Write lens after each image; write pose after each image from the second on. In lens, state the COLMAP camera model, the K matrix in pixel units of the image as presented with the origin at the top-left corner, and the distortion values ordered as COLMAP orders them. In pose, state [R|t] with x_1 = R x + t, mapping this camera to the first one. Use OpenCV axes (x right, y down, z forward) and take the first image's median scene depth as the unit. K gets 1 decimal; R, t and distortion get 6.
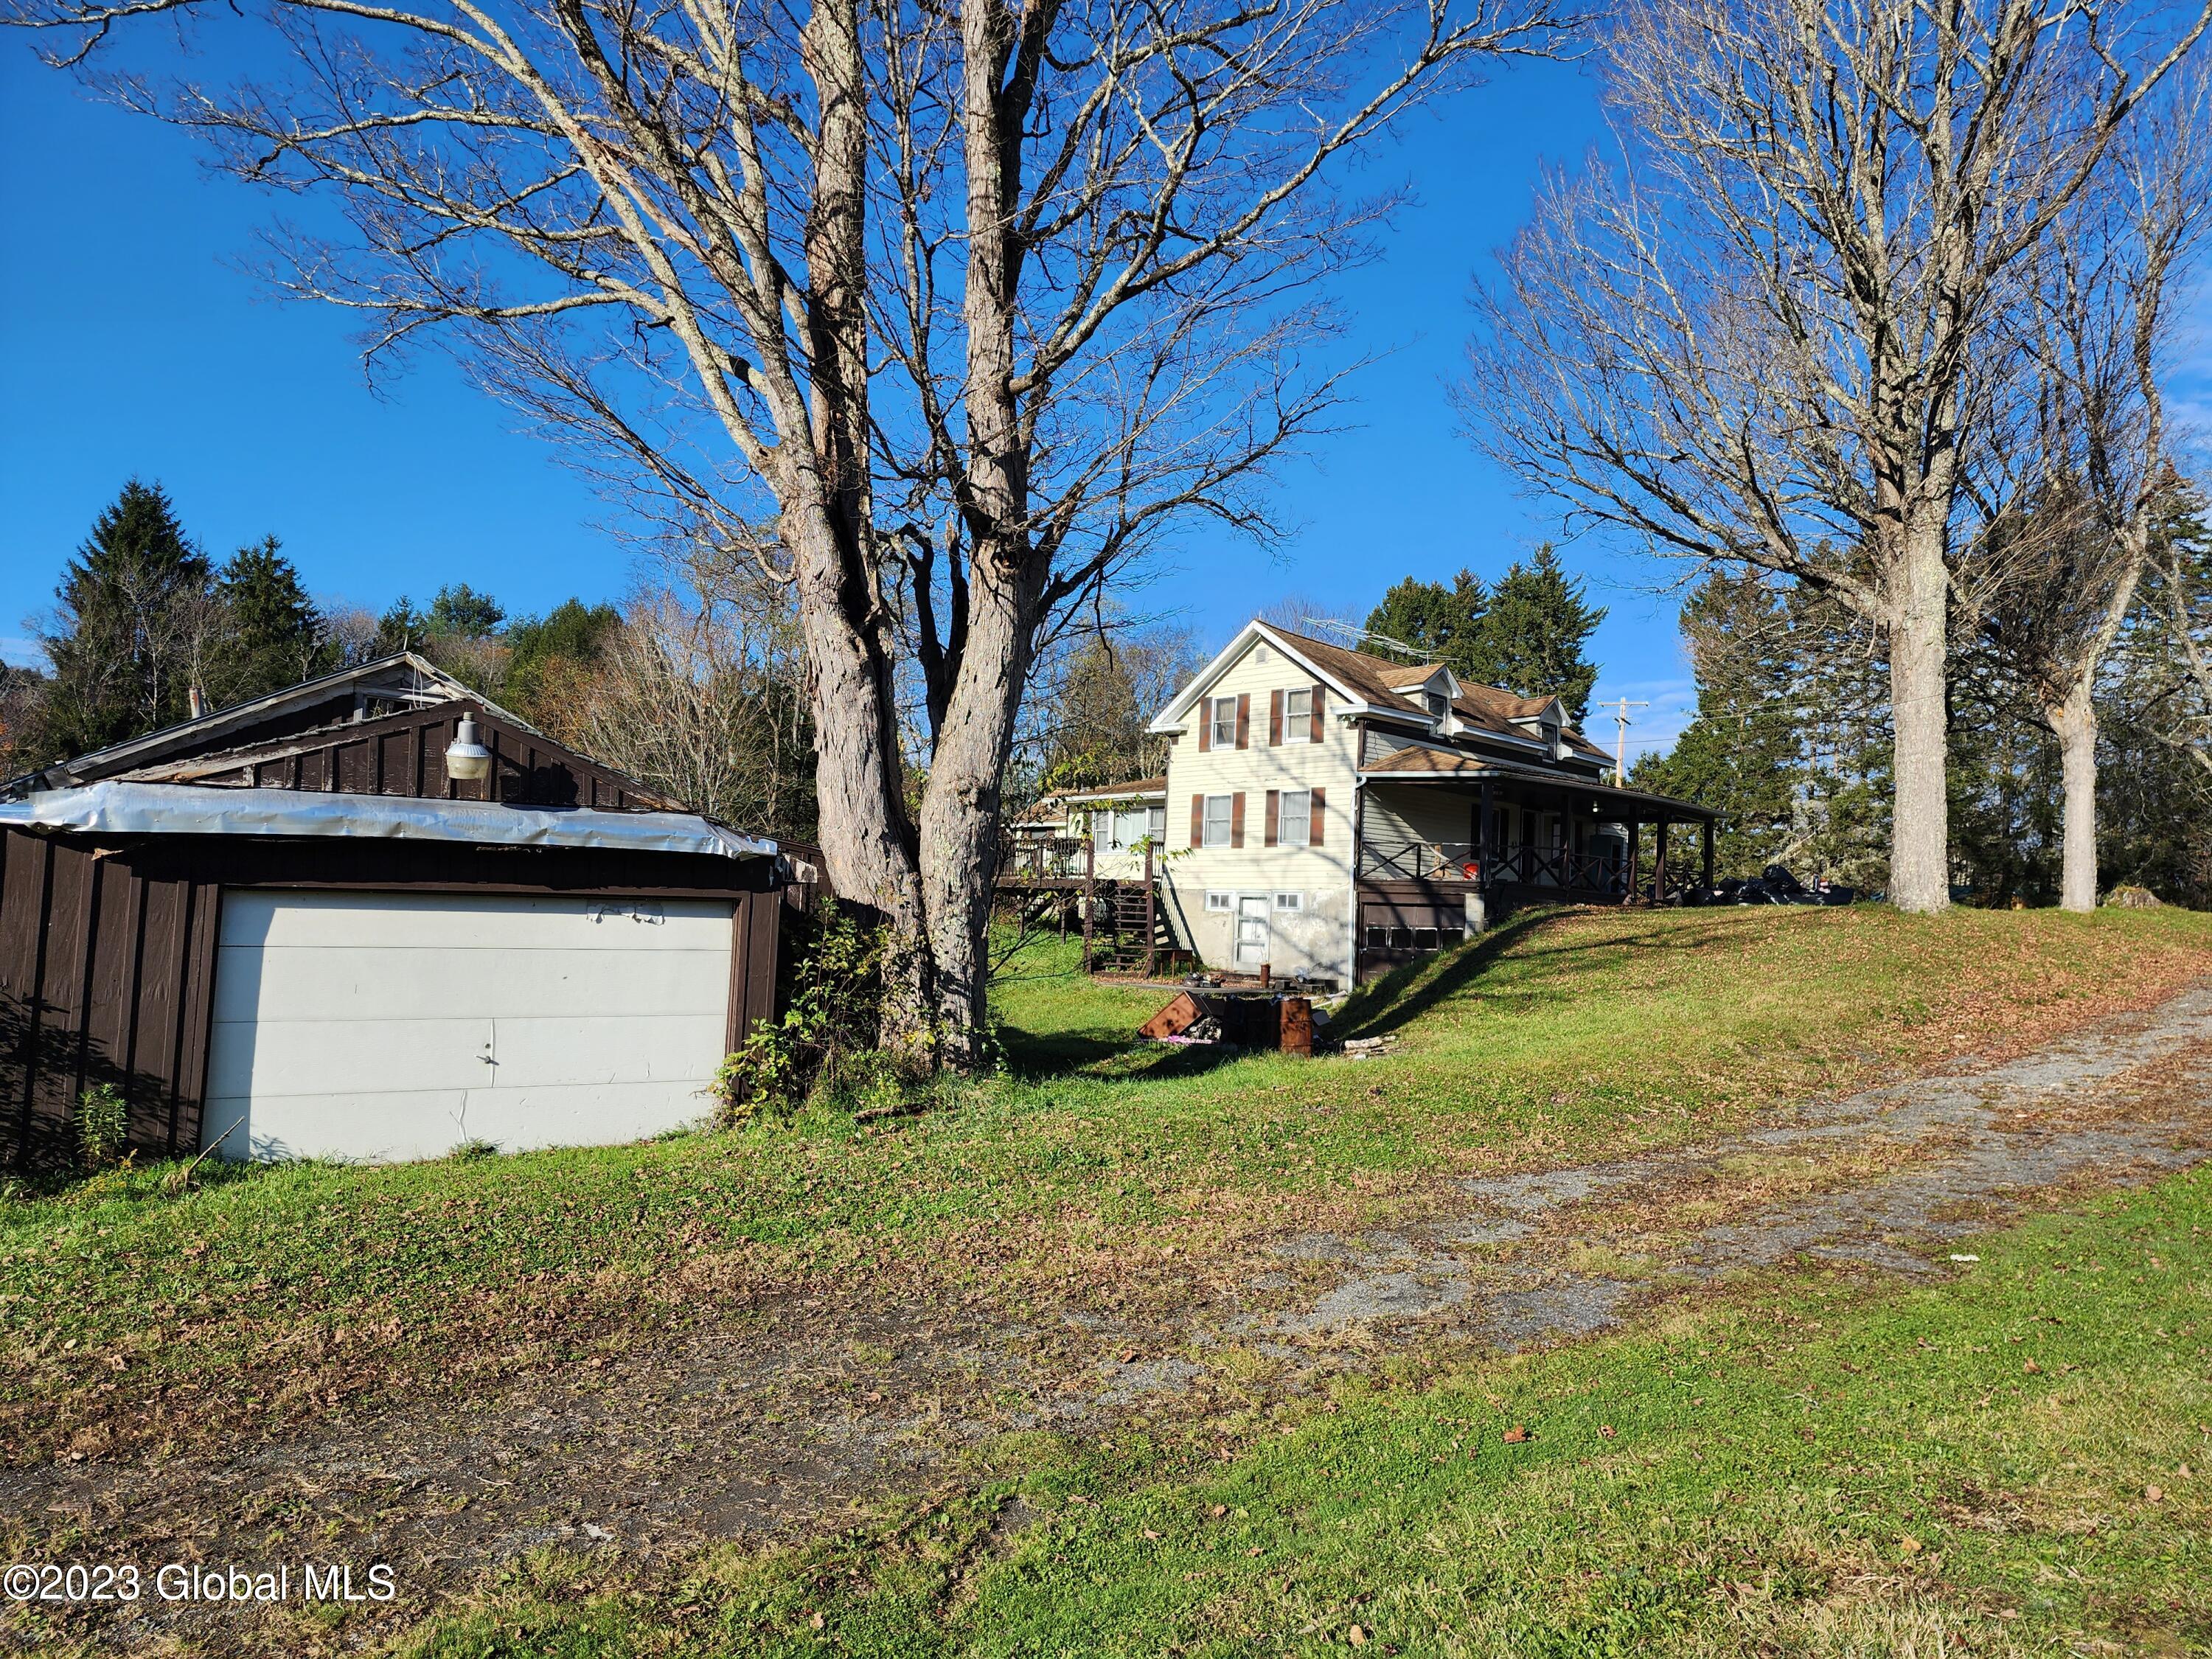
lens RADIAL K [[1473.4, 0, 1106.0], [0, 1473.4, 829.5], [0, 0, 1]] dist [0.181067, 0.000047]
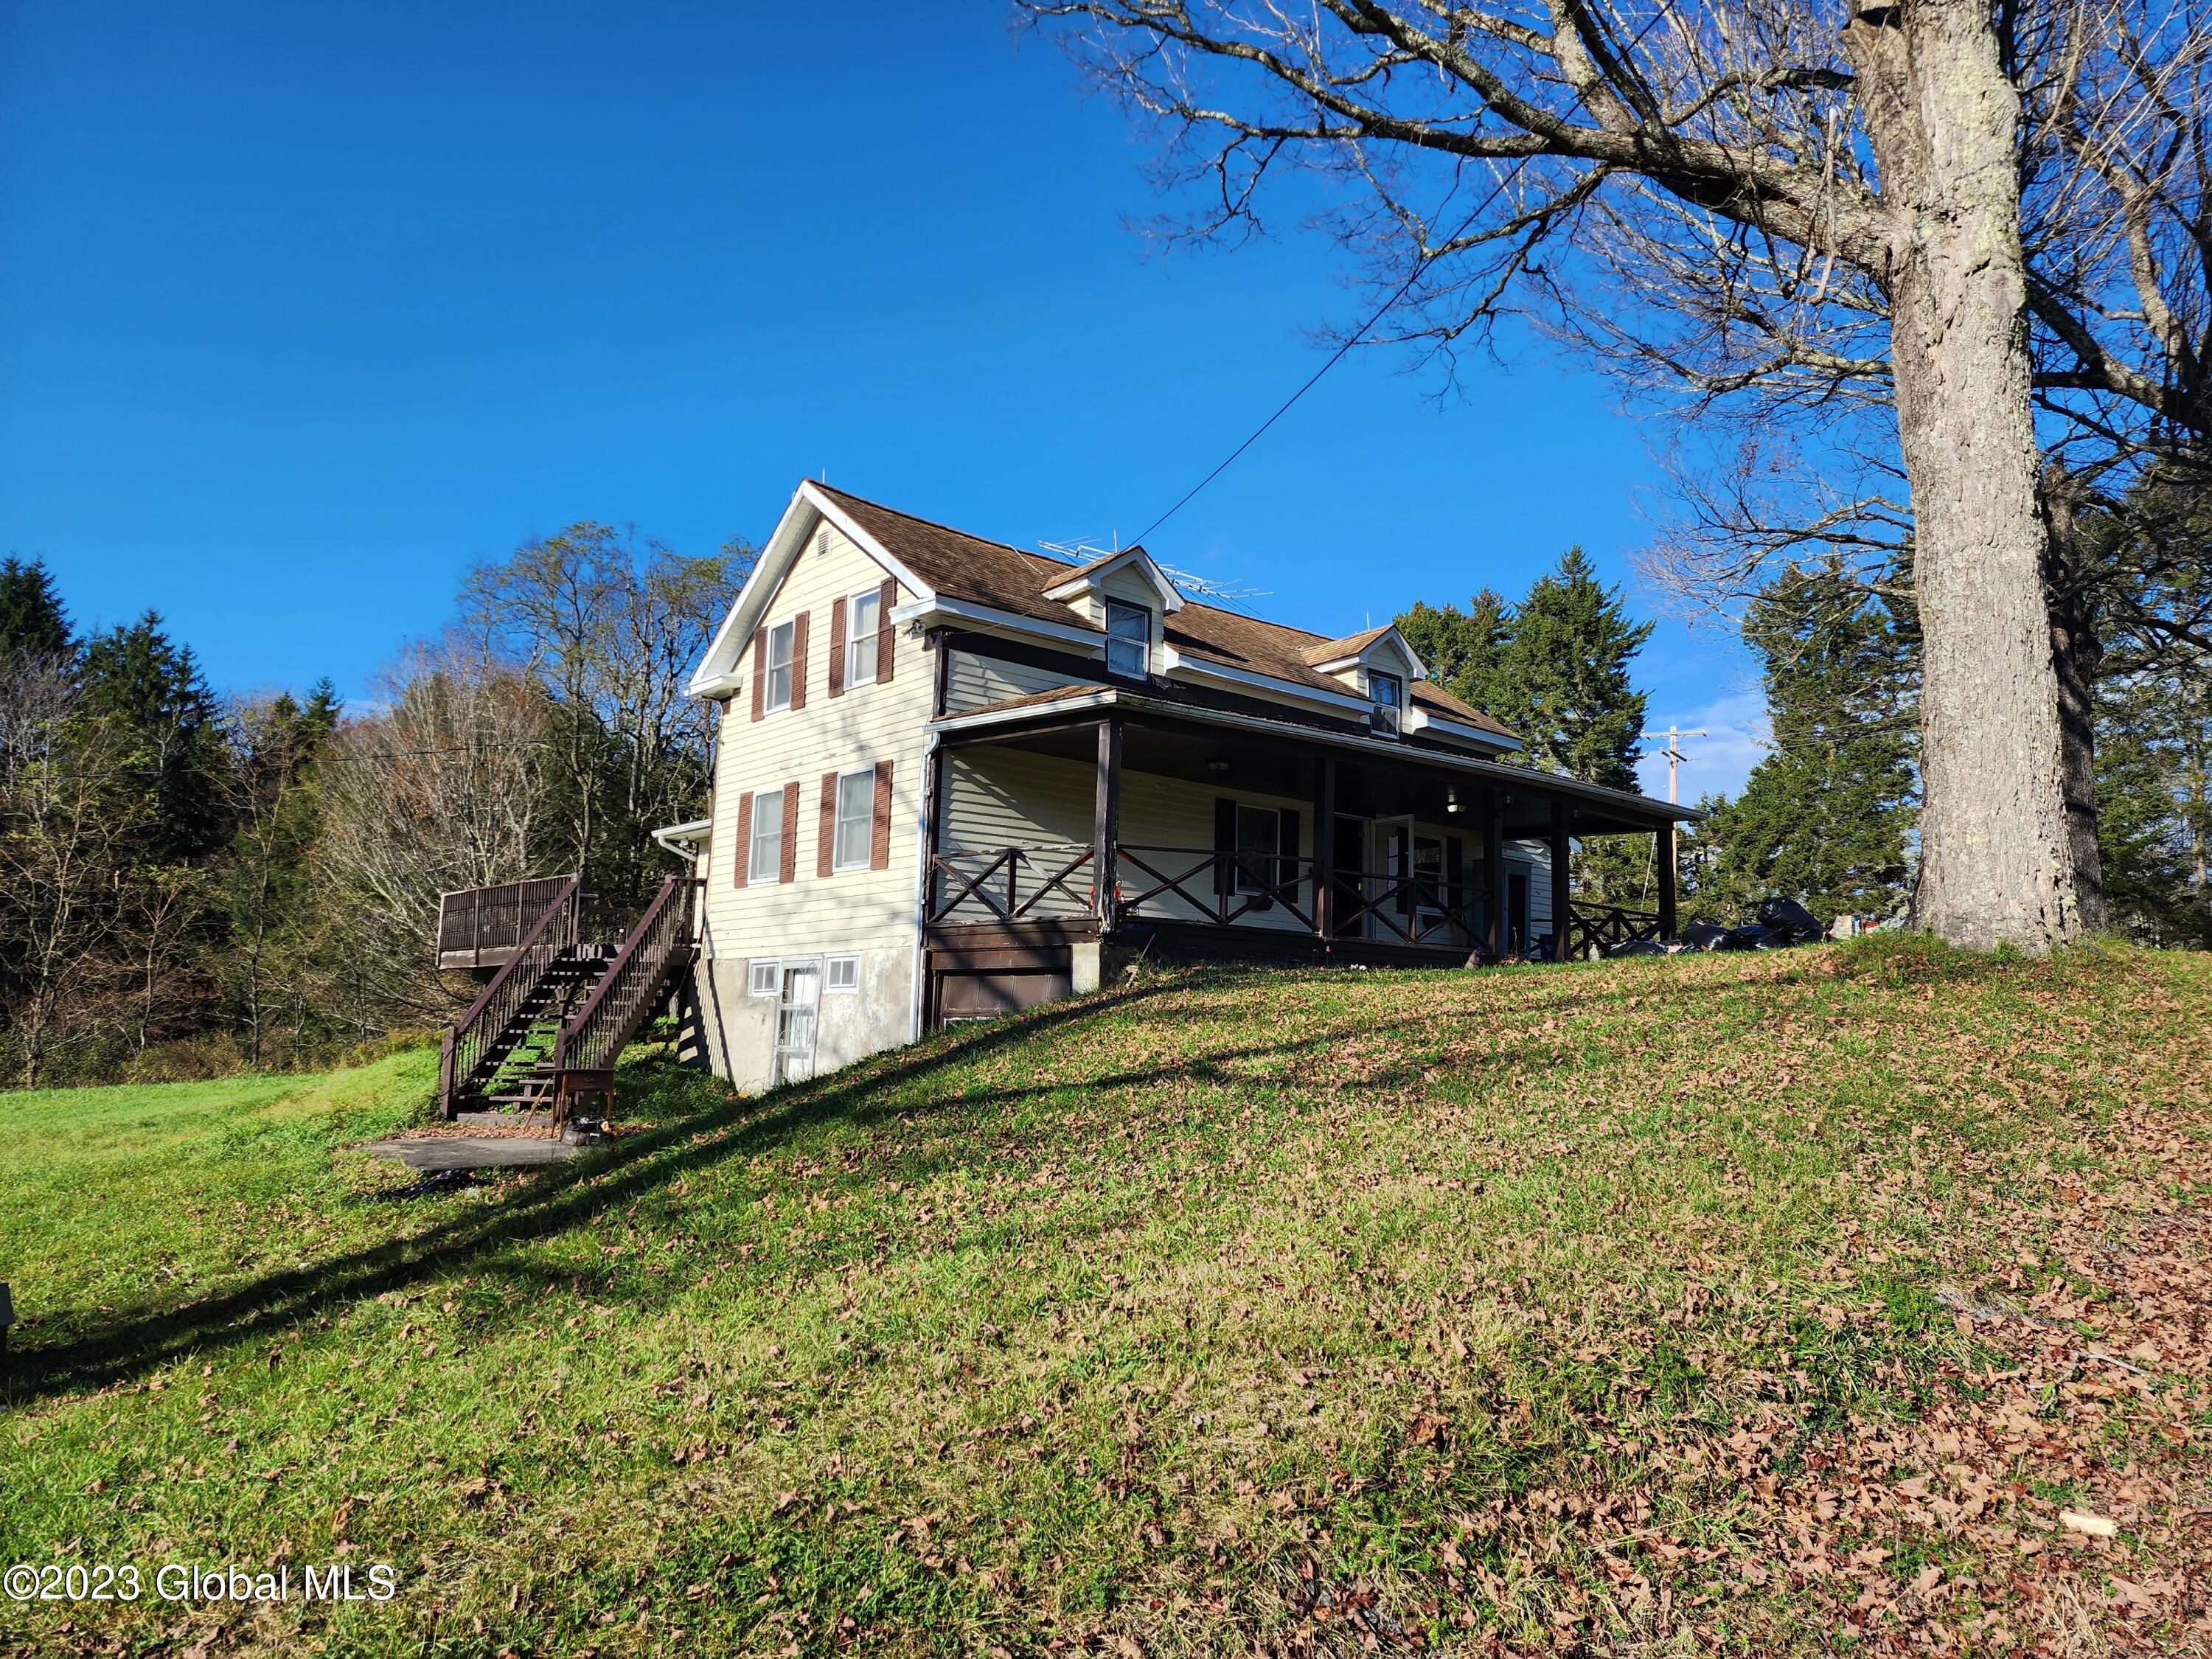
lens RADIAL K [[1473.4, 0, 1106.0], [0, 1473.4, 829.5], [0, 0, 1]] dist [0.181067, 0.000047]
pose [[0.996594, -0.025589, -0.078395, 0.245232], [0.020365, 0.997564, -0.066720, 0.030925], [0.079911, 0.064897, 0.994687, 0.432328]]
